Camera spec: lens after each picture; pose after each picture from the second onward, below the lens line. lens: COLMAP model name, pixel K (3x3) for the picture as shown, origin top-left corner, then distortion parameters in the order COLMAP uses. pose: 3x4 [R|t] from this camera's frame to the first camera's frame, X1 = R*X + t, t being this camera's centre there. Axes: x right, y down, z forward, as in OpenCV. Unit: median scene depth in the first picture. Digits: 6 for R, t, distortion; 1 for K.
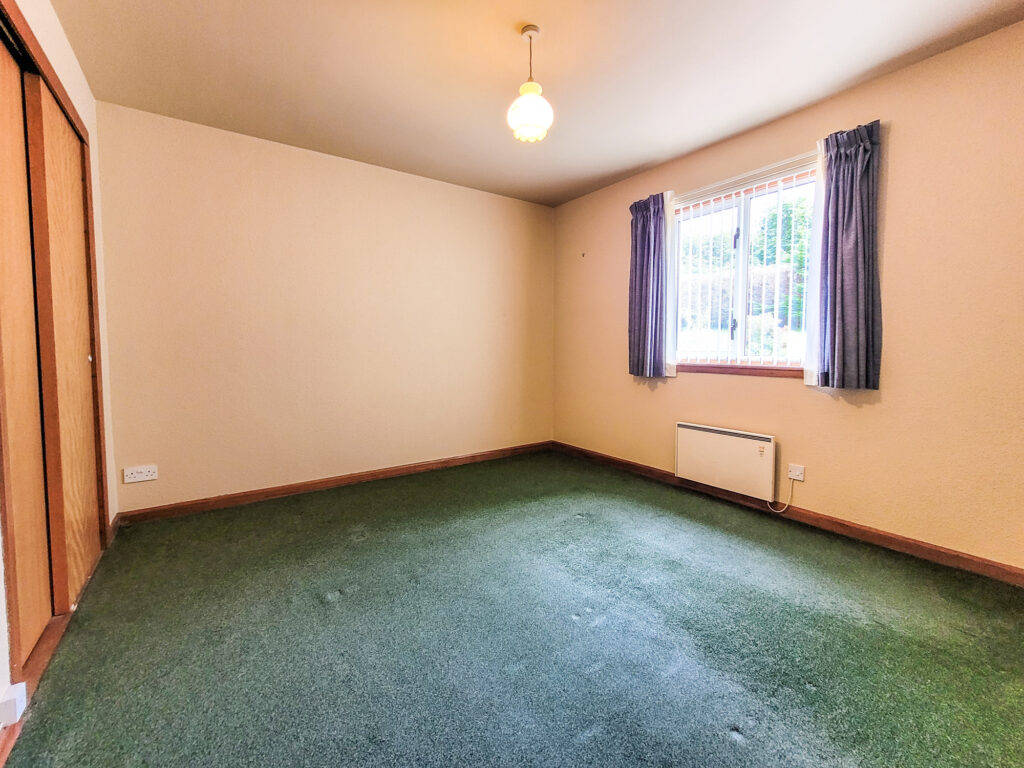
lens RADIAL K [[430.8, 0, 513.9], [0, 430.8, 371.0], [0, 0, 1]] dist [-0.000792, 0.000013]
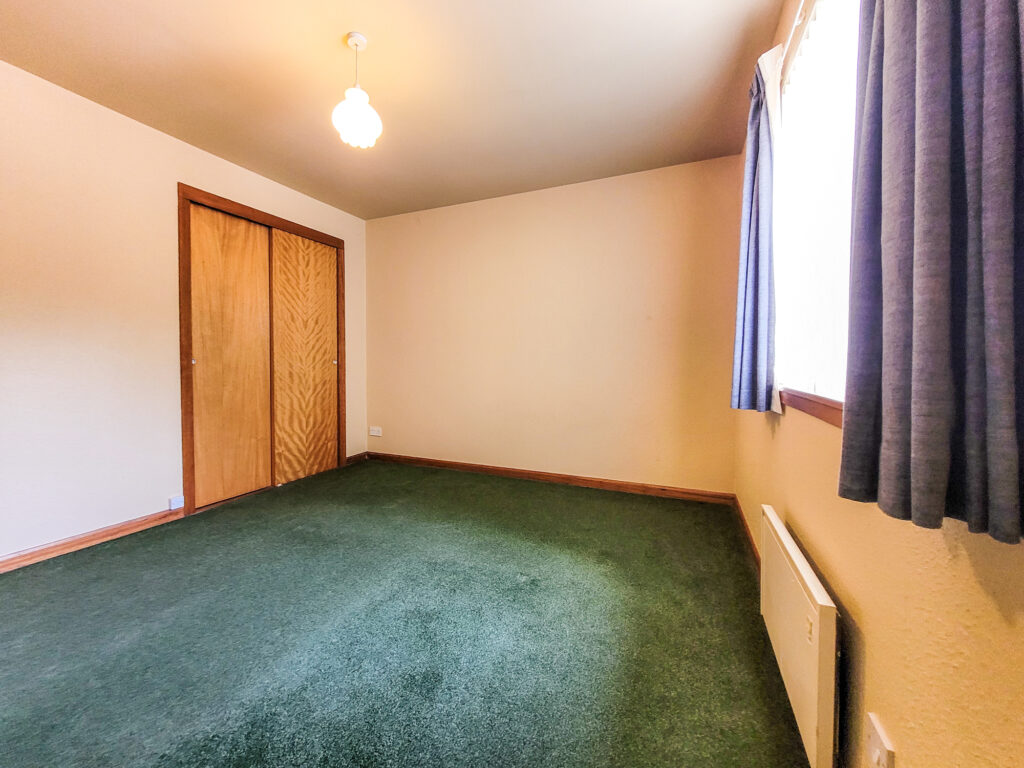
lens RADIAL K [[402.2, 0, 514.8], [0, 402.2, 367.8], [0, 0, 1]] dist [0.000739, 0.000127]
pose [[0.524887, 0.018267, -0.850976, 0.737176], [-0.055588, 0.998371, -0.012856, -0.021521], [0.849355, 0.054053, 0.525047, 0.593993]]
